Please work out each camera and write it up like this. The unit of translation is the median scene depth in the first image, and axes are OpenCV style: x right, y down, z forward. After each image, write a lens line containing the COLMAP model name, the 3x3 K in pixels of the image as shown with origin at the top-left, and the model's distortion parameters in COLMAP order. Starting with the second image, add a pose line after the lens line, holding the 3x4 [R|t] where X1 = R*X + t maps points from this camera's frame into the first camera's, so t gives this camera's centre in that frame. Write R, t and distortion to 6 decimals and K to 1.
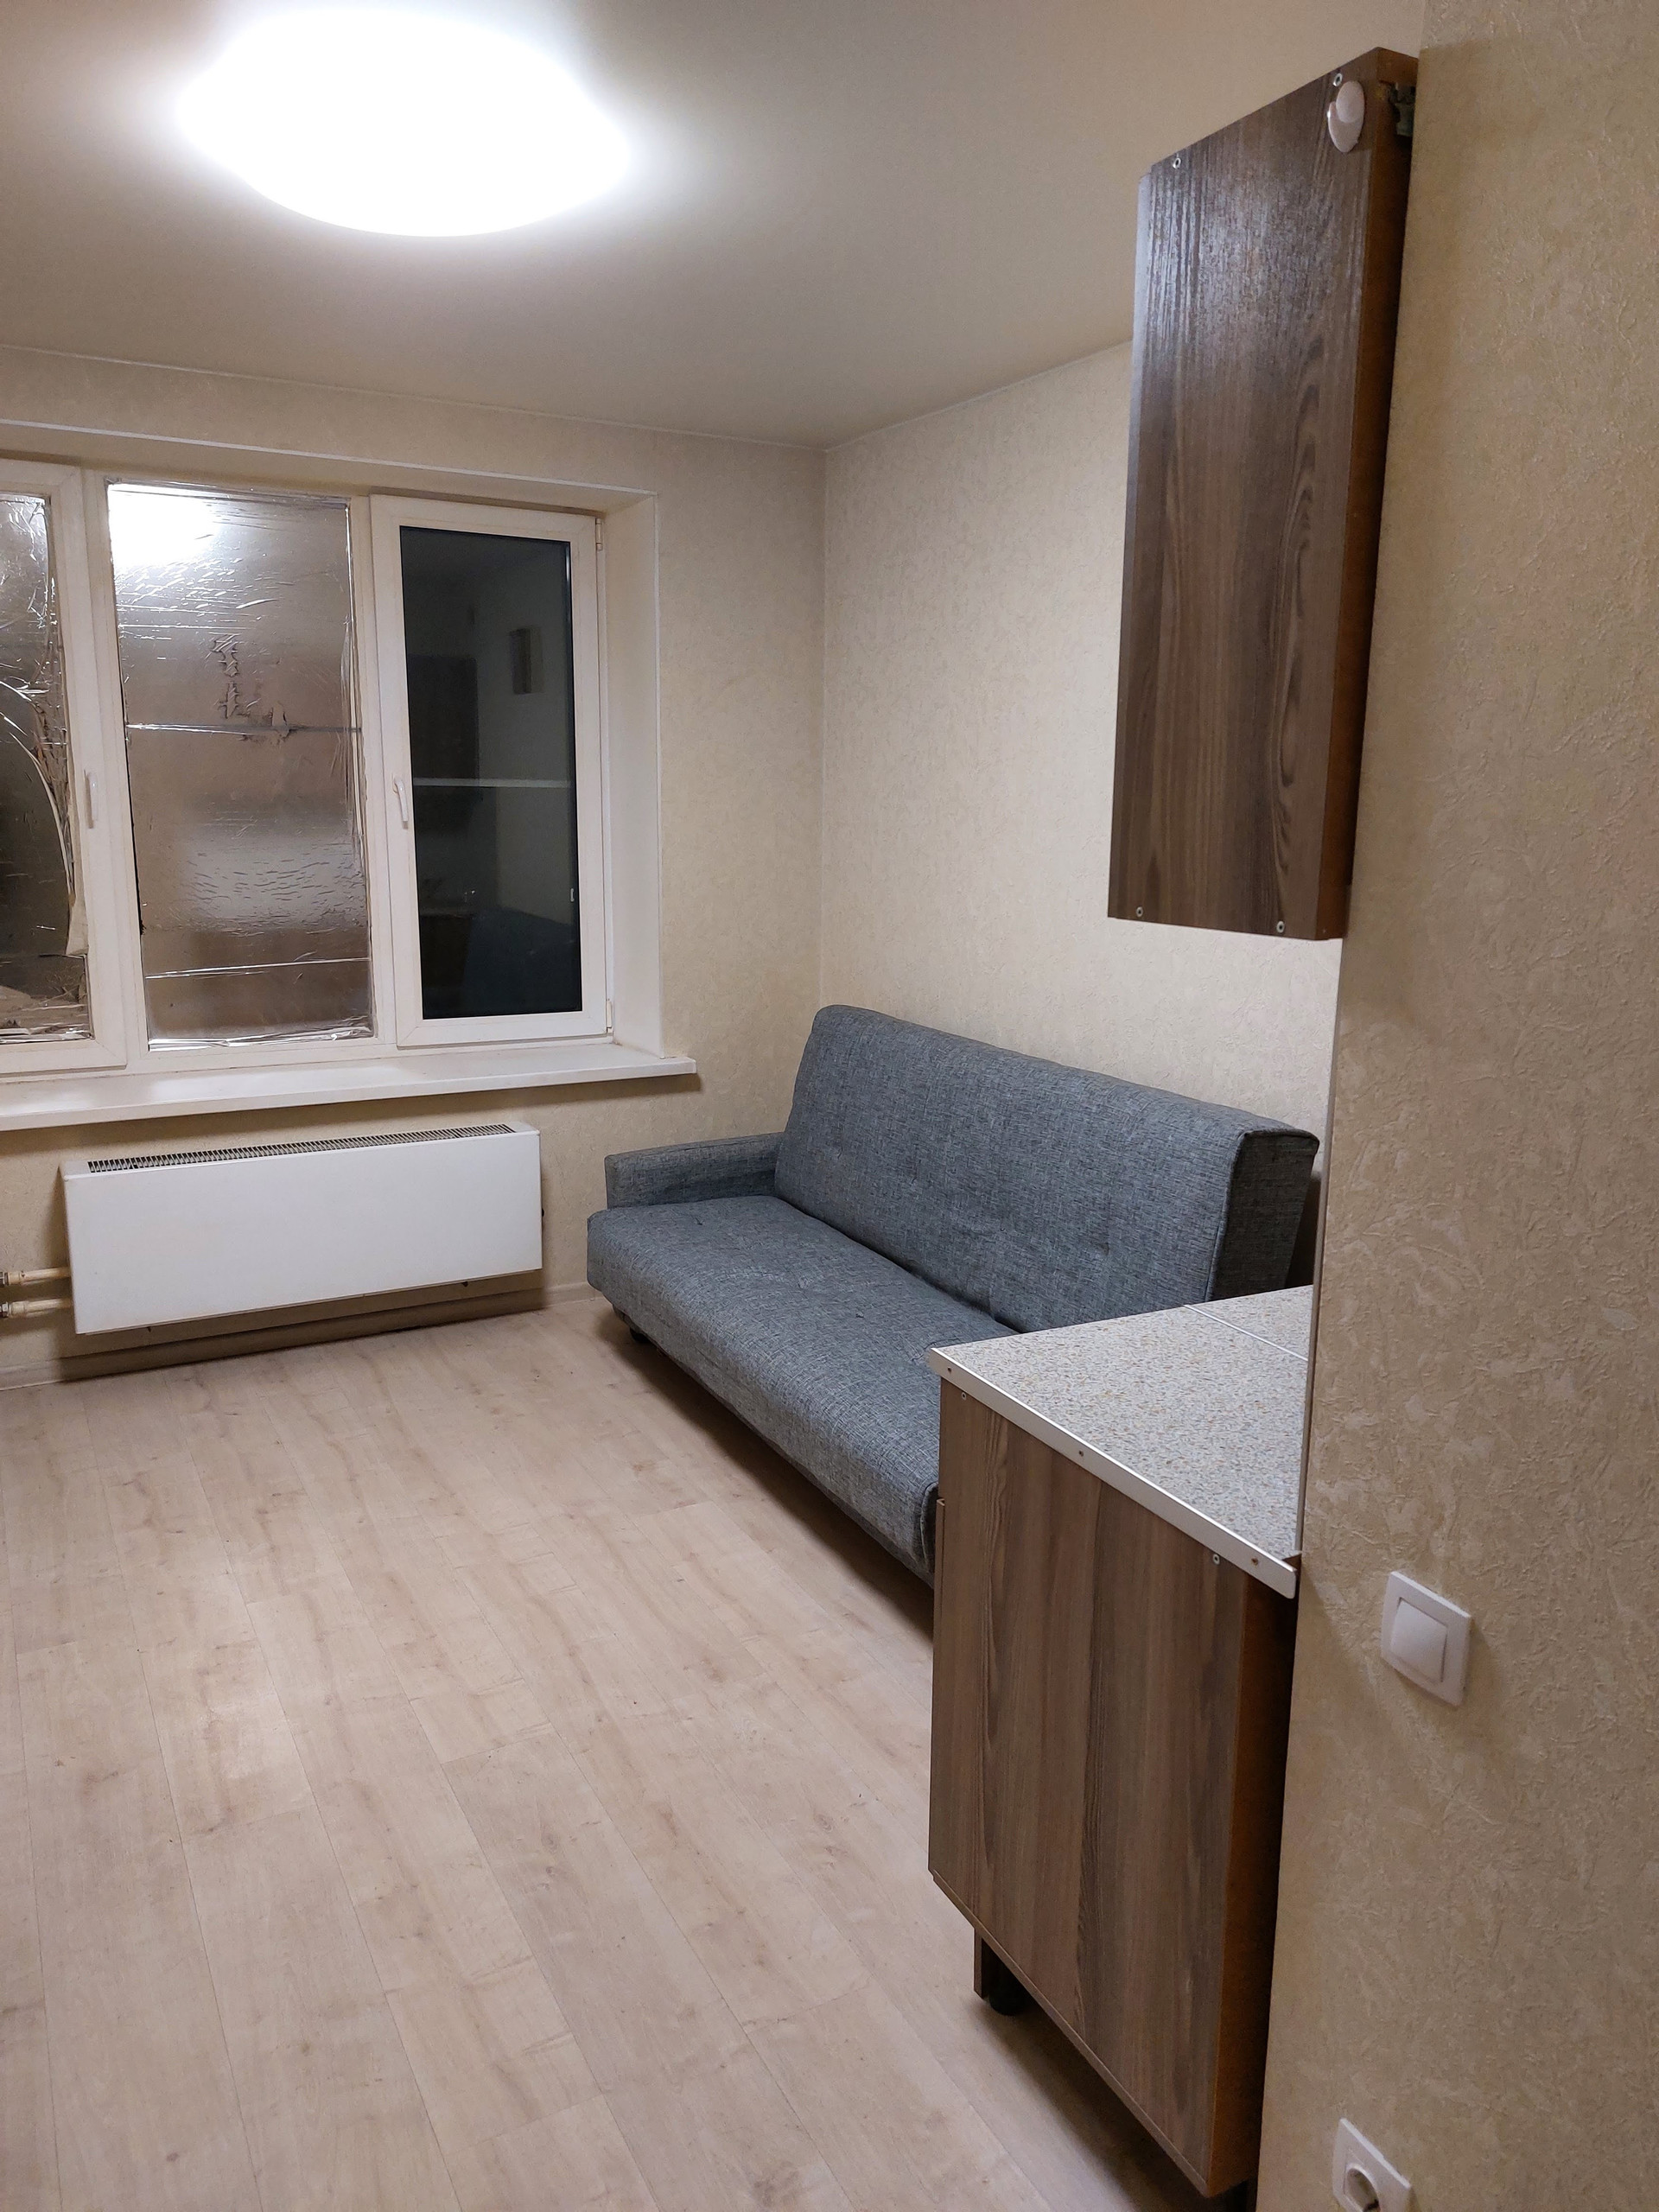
lens RADIAL K [[1579.8, 0, 840.6], [0, 1579.8, 1097.9], [0, 0, 1]] dist [0.112737, -0.150742]
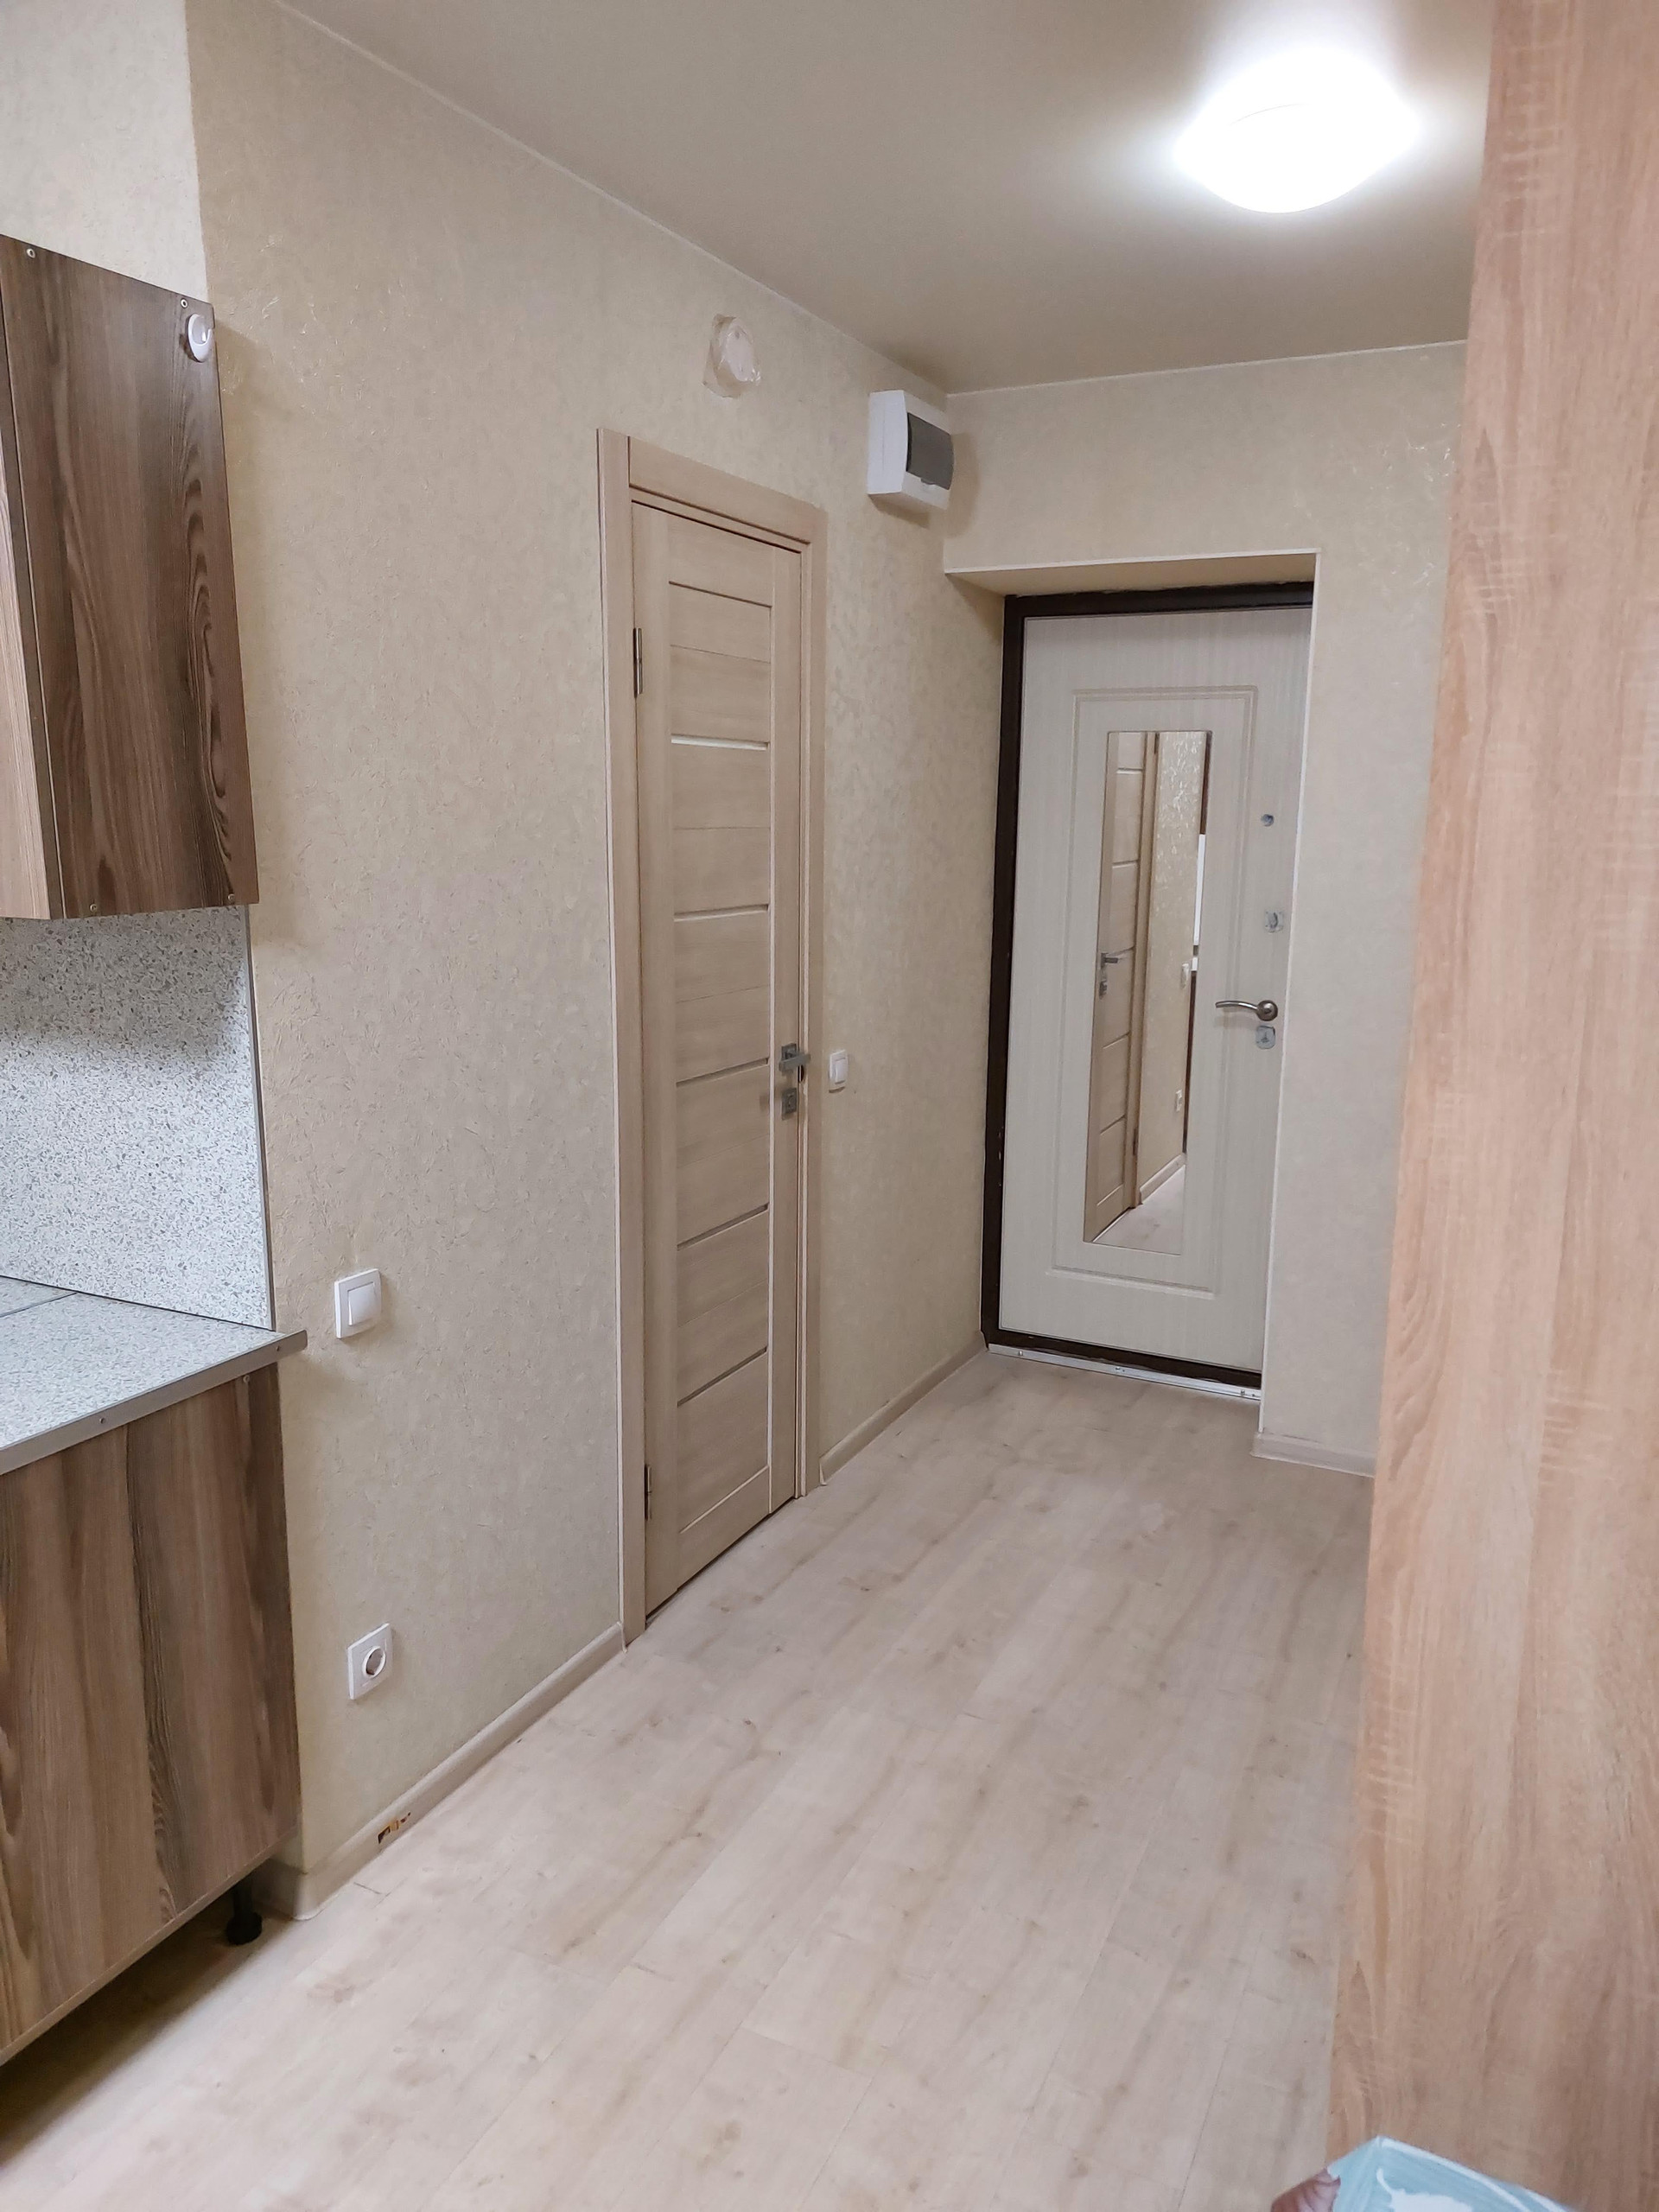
lens RADIAL K [[1575.9, 0, 831.2], [0, 1575.9, 1116.0], [0, 0, 1]] dist [0.059477, -0.048465]
pose [[-0.580667, -0.180139, 0.793962, -0.403518], [0.142462, 0.937686, 0.316938, -0.101759], [-0.801580, 0.297145, -0.518820, 0.469330]]
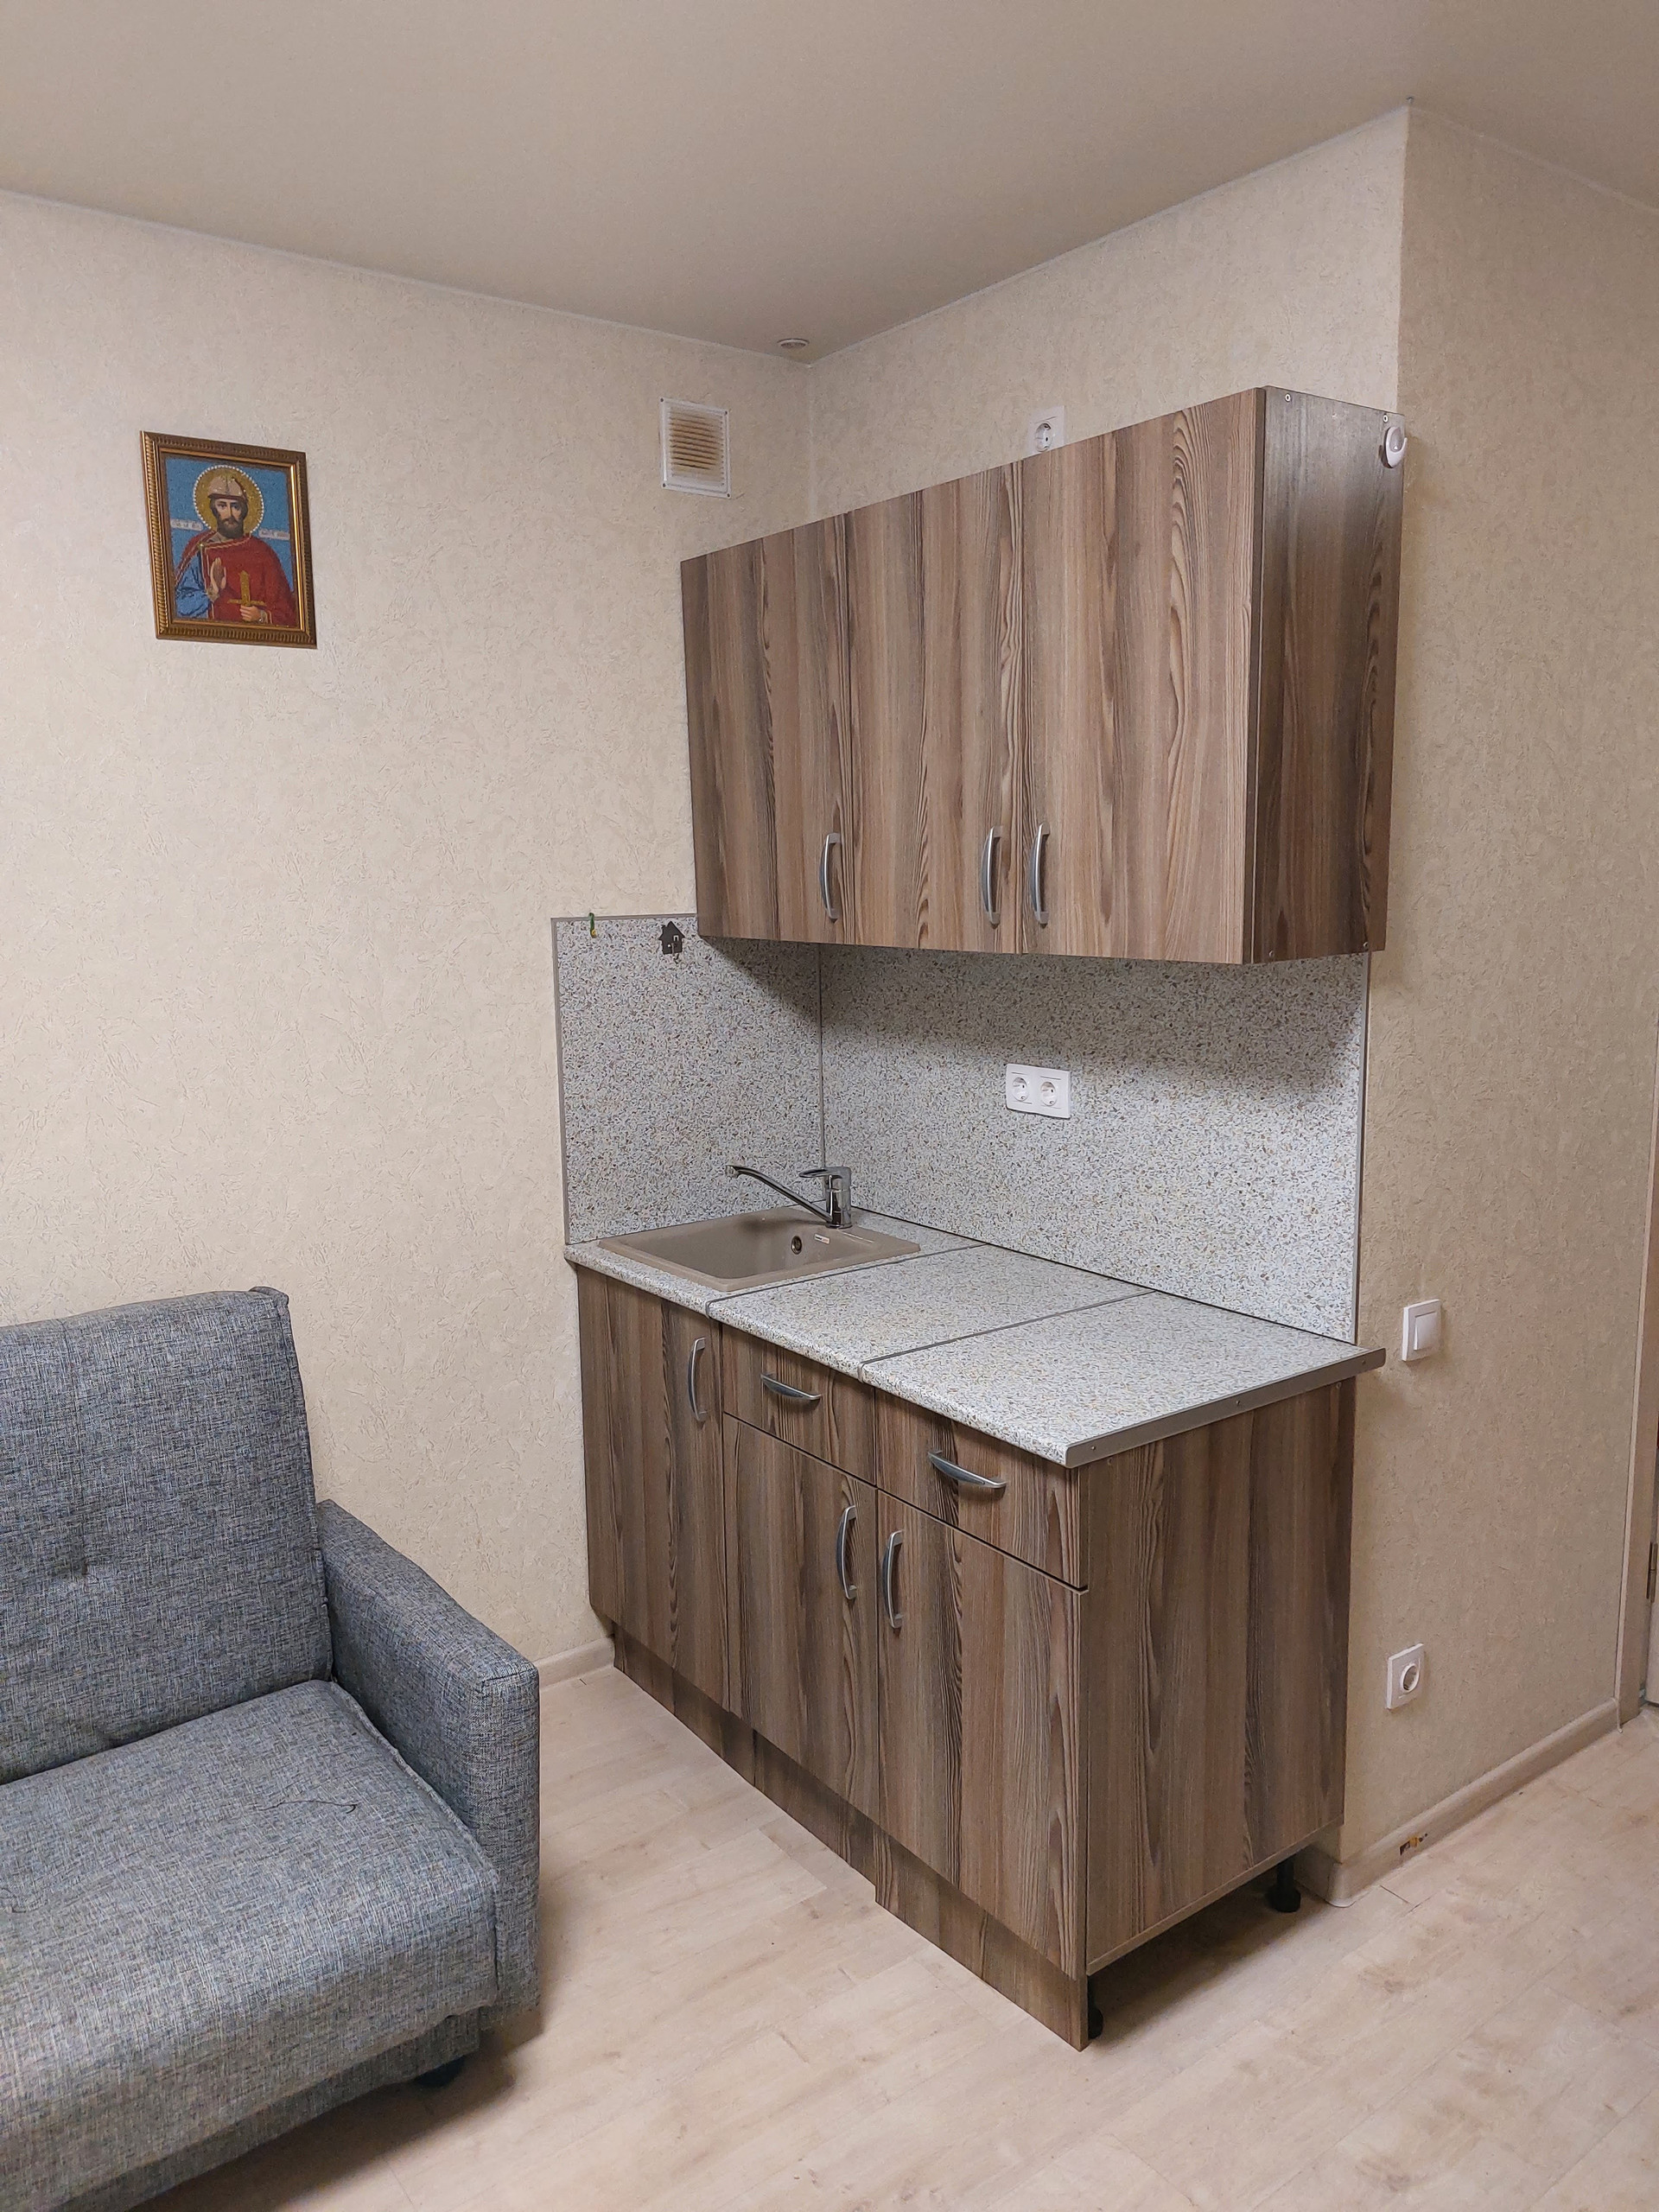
lens RADIAL K [[1561.7, 0, 815.7], [0, 1561.7, 1110.0], [0, 0, 1]] dist [0.061817, -0.059652]
pose [[-0.136086, -0.169468, 0.976095, -0.399881], [0.210640, 0.957784, 0.195656, -0.125642], [-0.968045, 0.232230, -0.094644, 0.585462]]
